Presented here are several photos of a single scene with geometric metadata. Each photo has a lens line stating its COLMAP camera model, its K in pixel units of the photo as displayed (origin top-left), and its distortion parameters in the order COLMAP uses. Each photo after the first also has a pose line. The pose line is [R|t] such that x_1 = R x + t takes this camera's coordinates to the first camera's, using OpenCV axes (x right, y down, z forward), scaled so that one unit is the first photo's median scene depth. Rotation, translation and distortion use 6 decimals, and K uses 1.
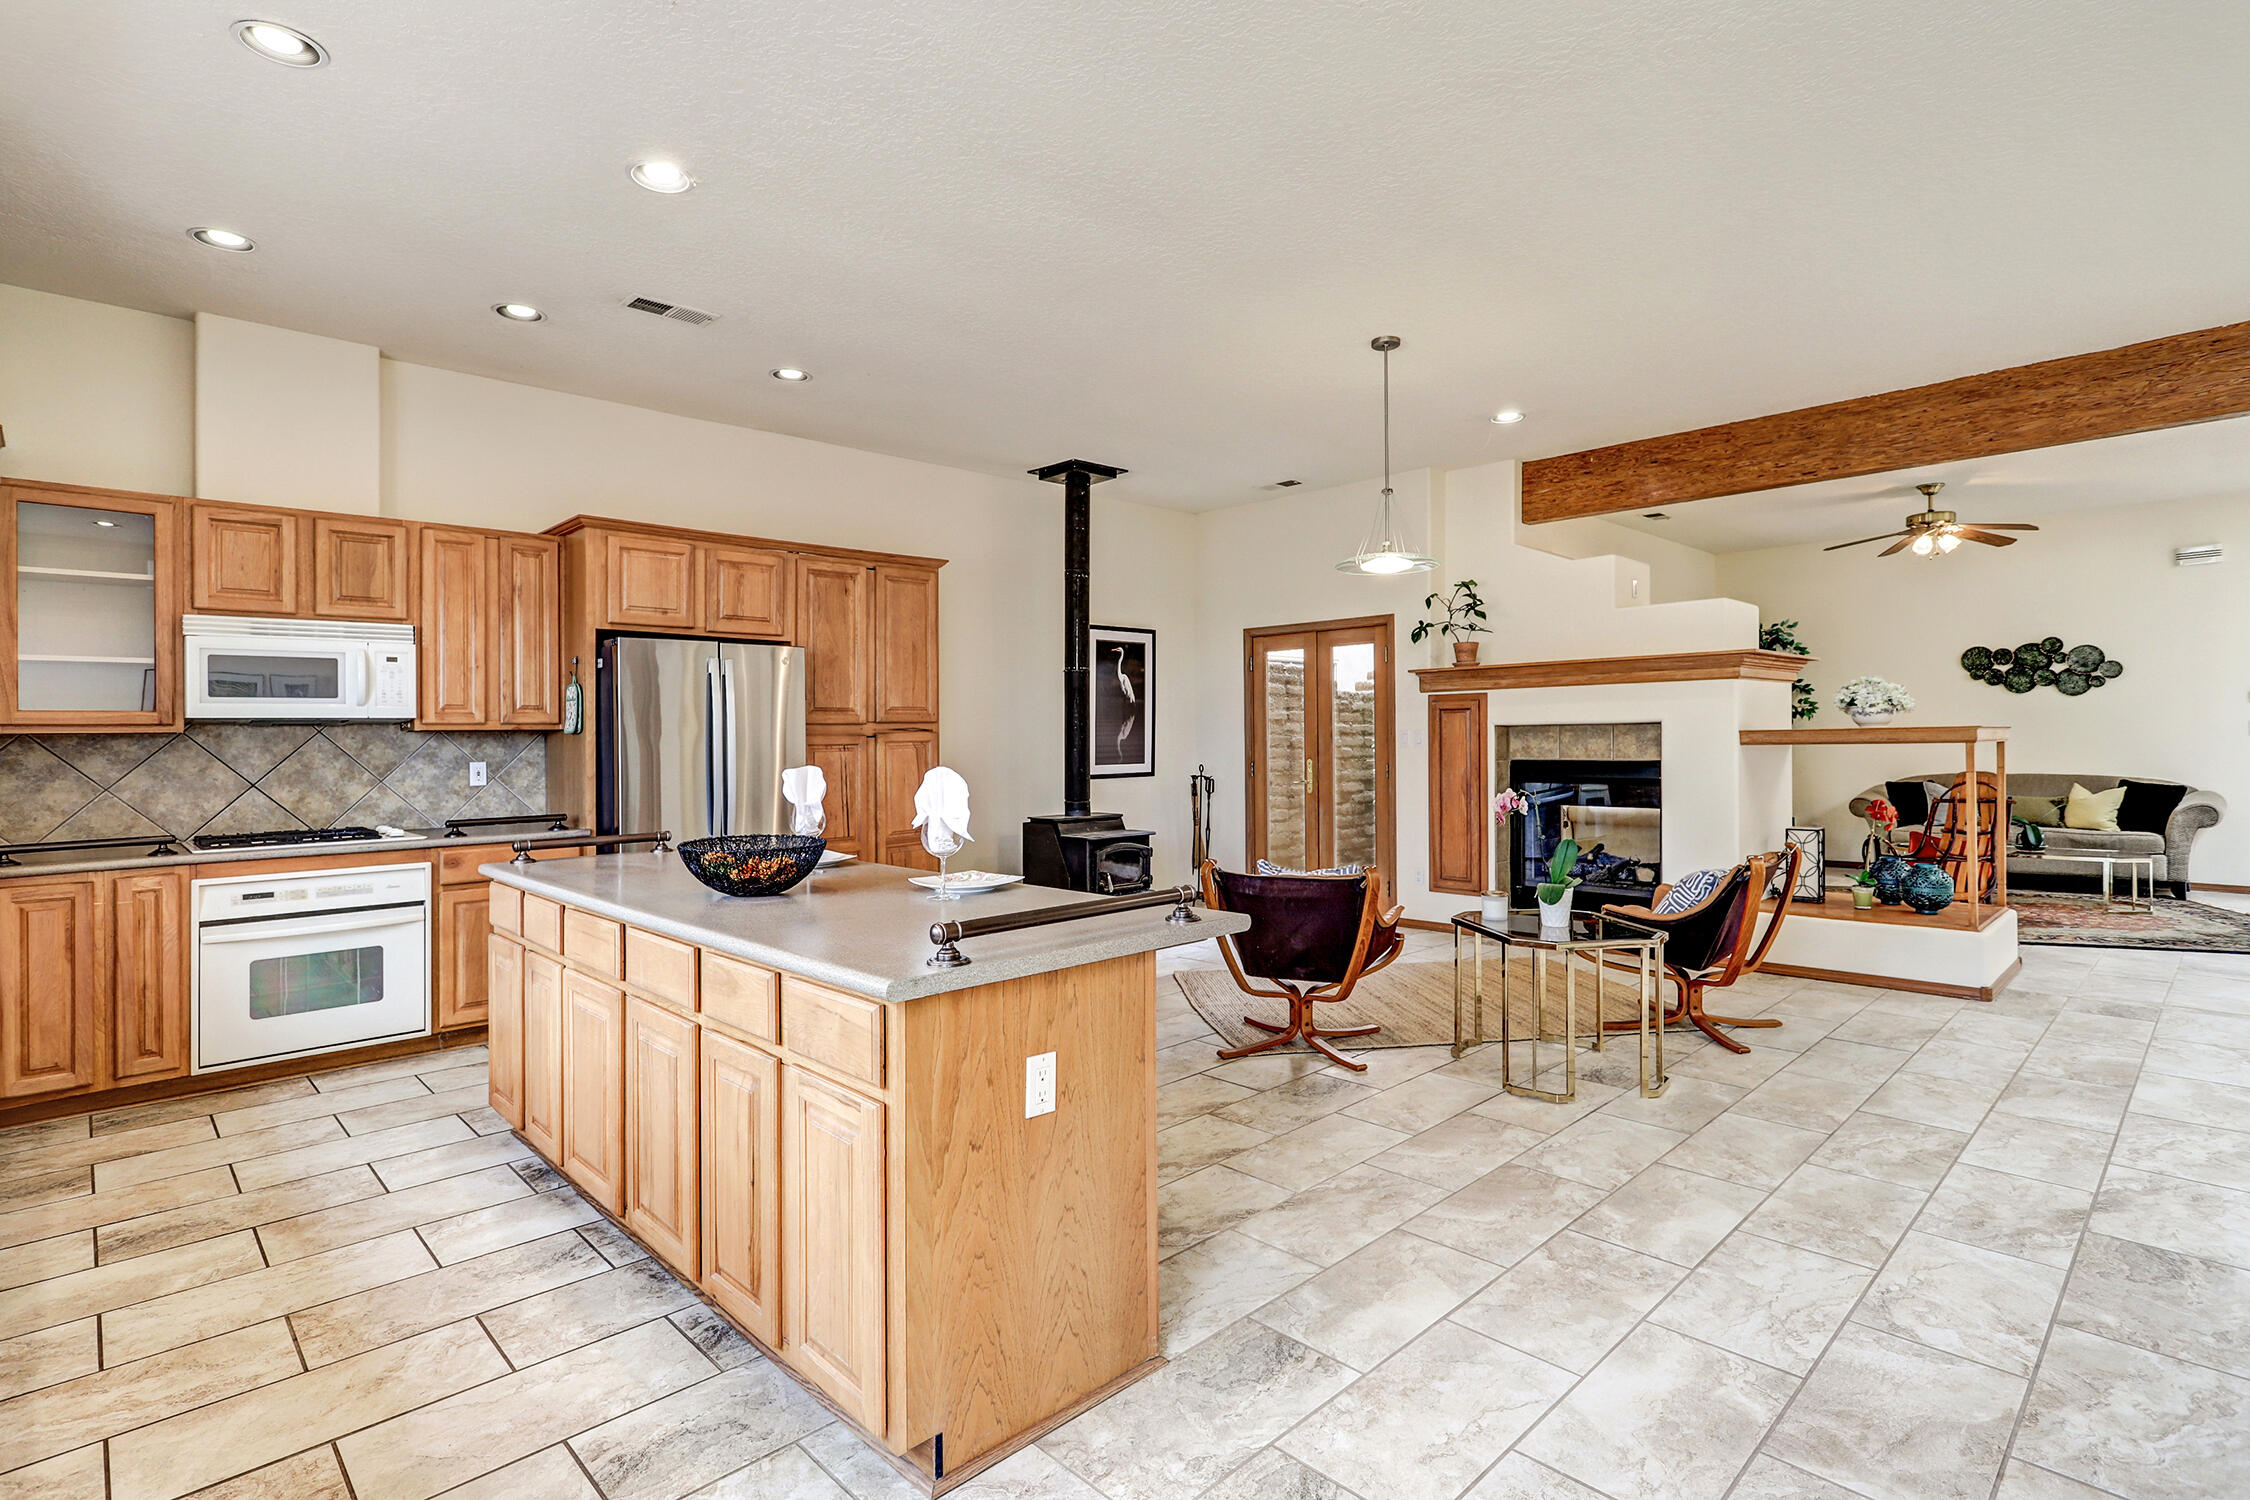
lens RADIAL K [[1092.5, 0, 1128.6], [0, 1092.5, 744.3], [0, 0, 1]] dist [0.023753, -0.000072]
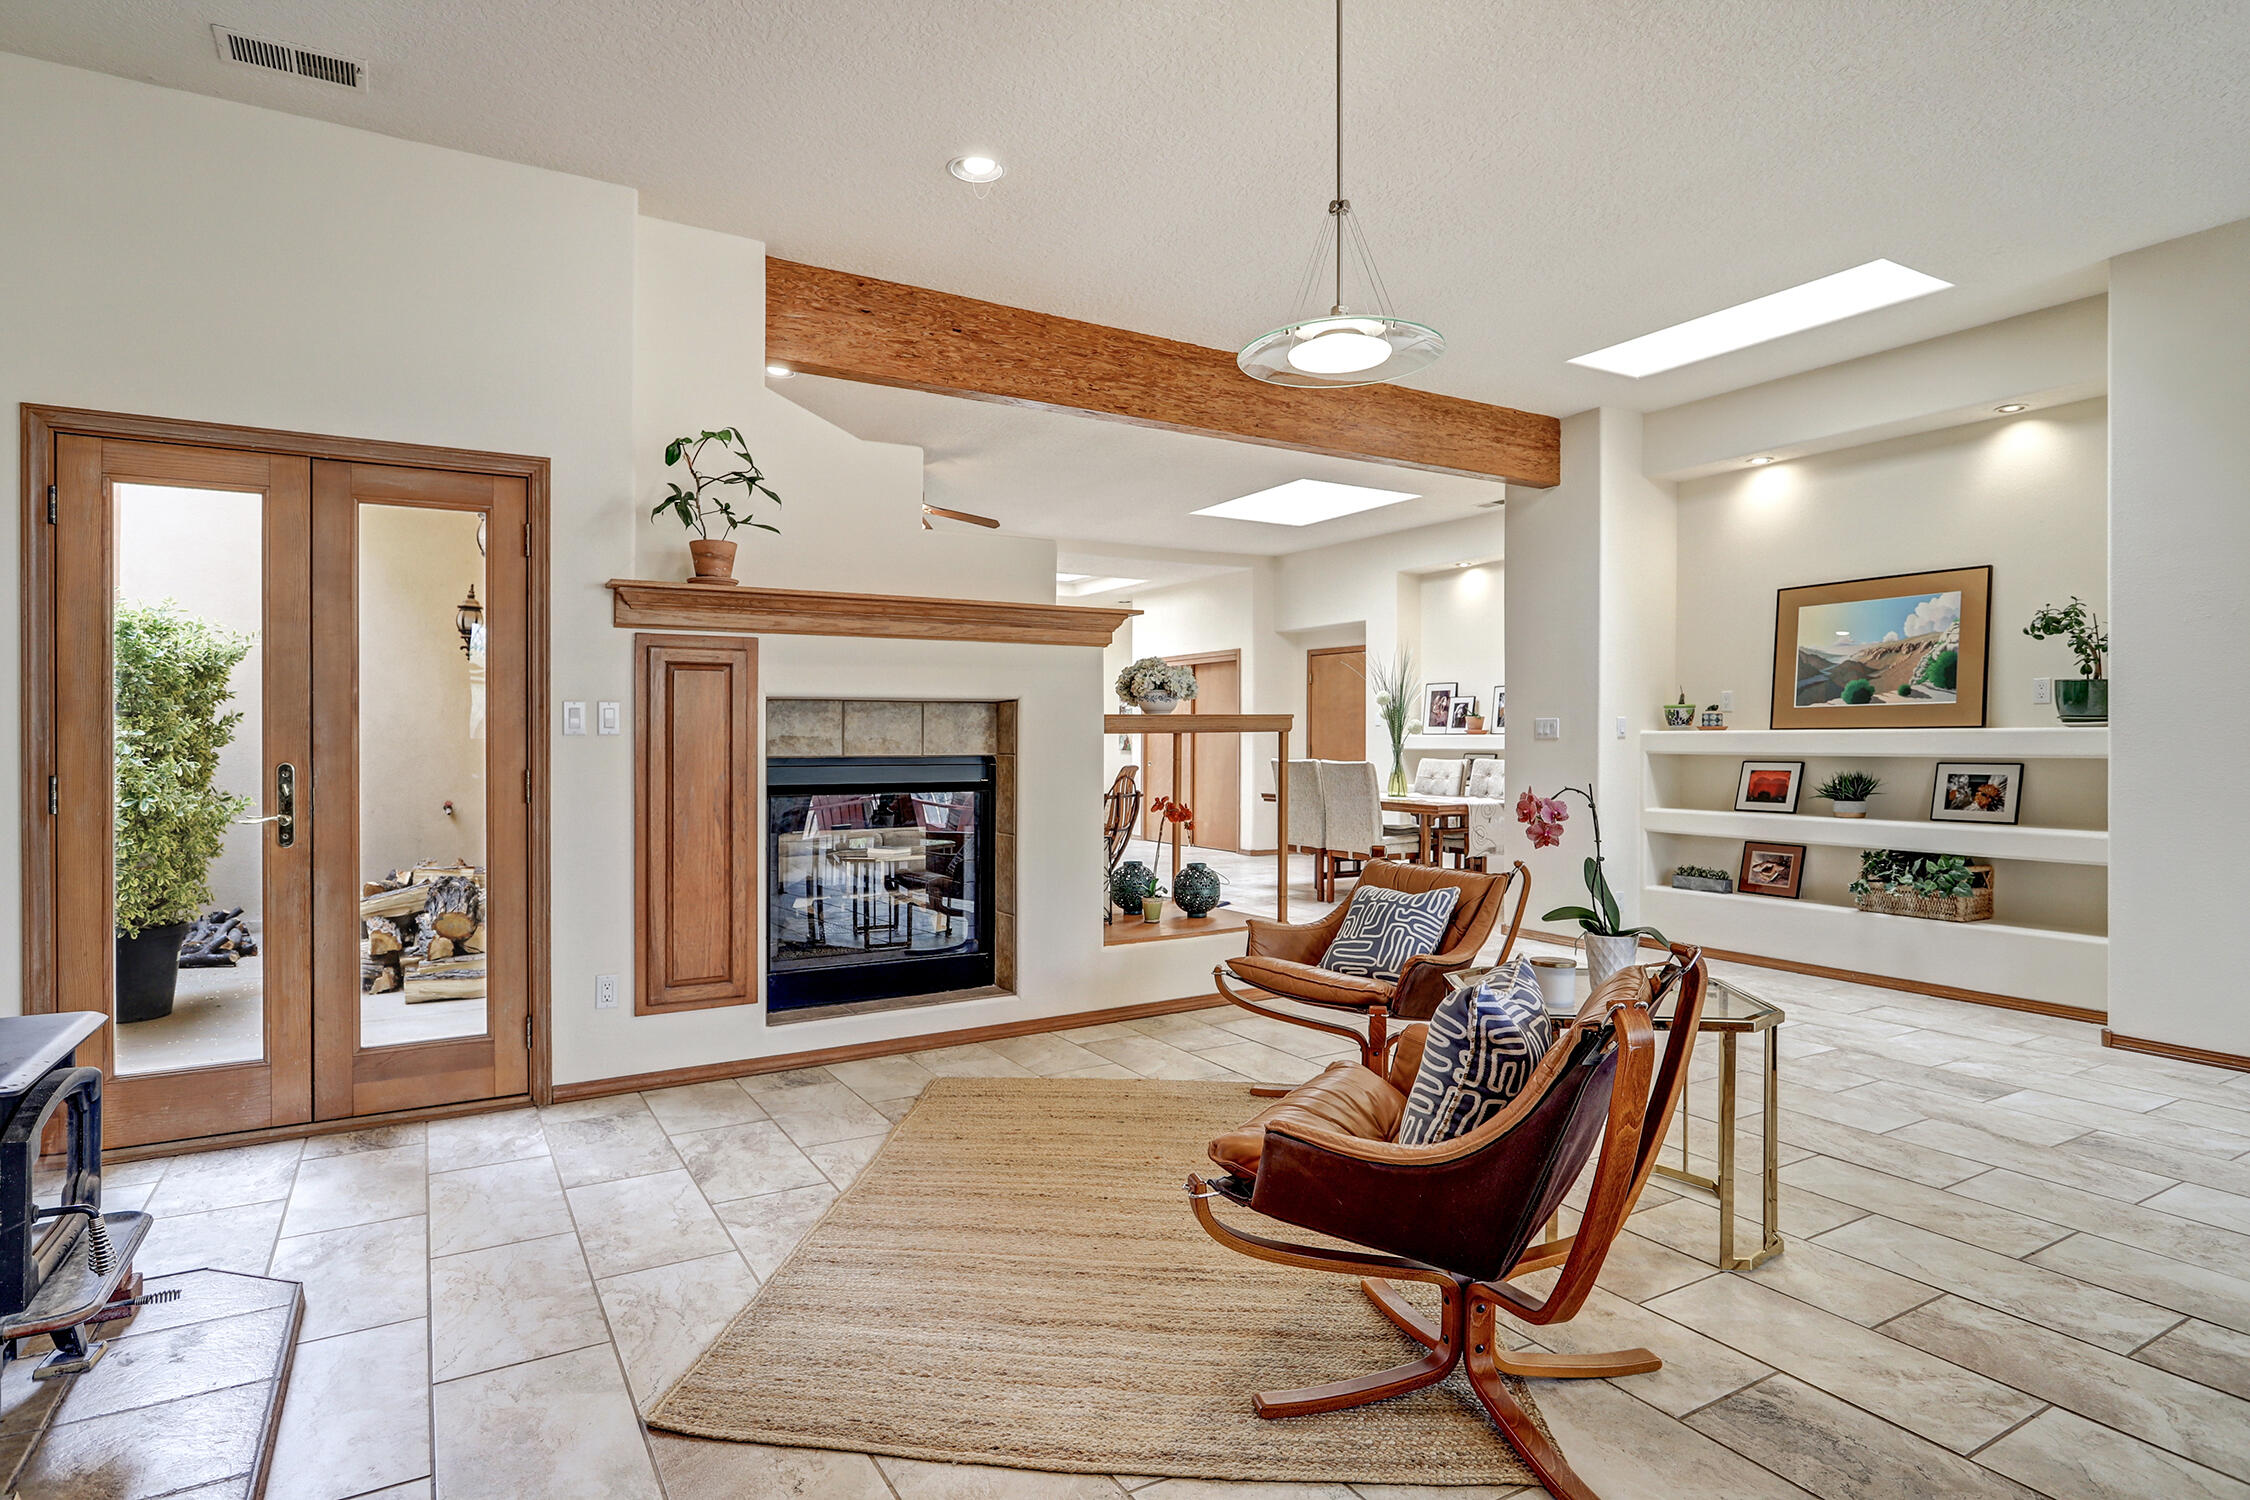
lens RADIAL K [[1199.2, 0, 1128.9], [0, 1199.2, 747.3], [0, 0, 1]] dist [-0.002533, 0.002151]
pose [[0.222787, -0.008833, 0.974827, -0.321887], [-0.000905, 0.999957, 0.009268, 0.004492], [-0.974867, -0.002947, 0.222770, 0.936956]]
